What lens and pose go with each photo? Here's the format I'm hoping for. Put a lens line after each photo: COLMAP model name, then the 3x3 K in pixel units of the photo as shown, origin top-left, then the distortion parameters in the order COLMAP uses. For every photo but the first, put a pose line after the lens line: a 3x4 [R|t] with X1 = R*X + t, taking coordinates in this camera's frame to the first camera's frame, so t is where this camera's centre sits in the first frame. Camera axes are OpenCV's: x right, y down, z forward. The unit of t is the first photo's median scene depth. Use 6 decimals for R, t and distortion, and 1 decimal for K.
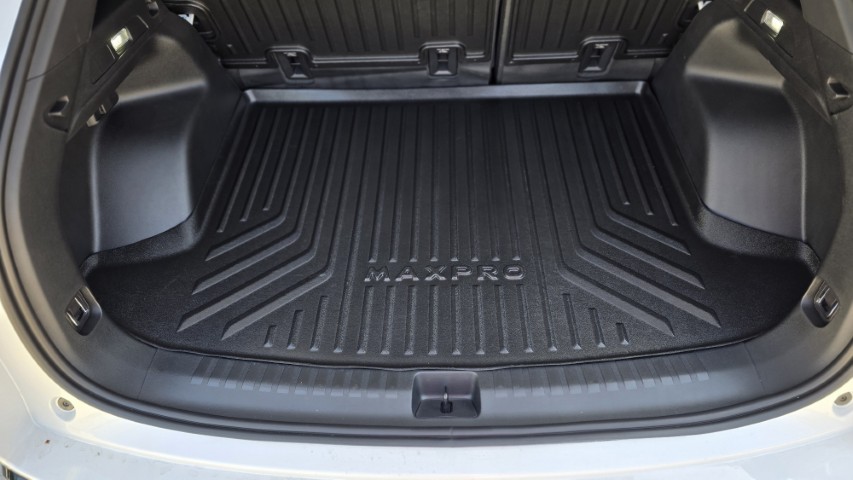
lens RADIAL K [[557.2, 0, 426.5], [0, 557.2, 240.0], [0, 0, 1]] dist [0.050290, -0.059062]
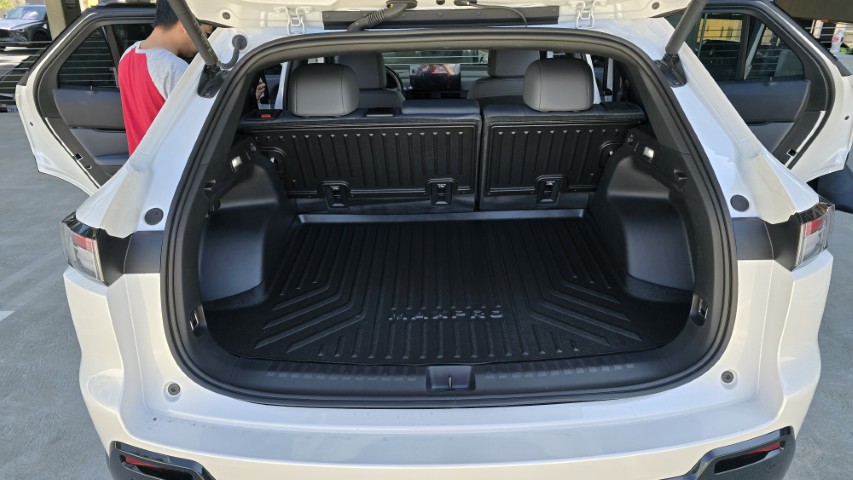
lens RADIAL K [[557.2, 0, 426.5], [0, 557.2, 240.0], [0, 0, 1]] dist [0.050290, -0.059062]
pose [[0.999811, 0.004937, 0.018798, -0.041269], [0.002049, 0.935017, -0.354597, 0.349271], [-0.019327, 0.354569, 0.934830, -0.336708]]
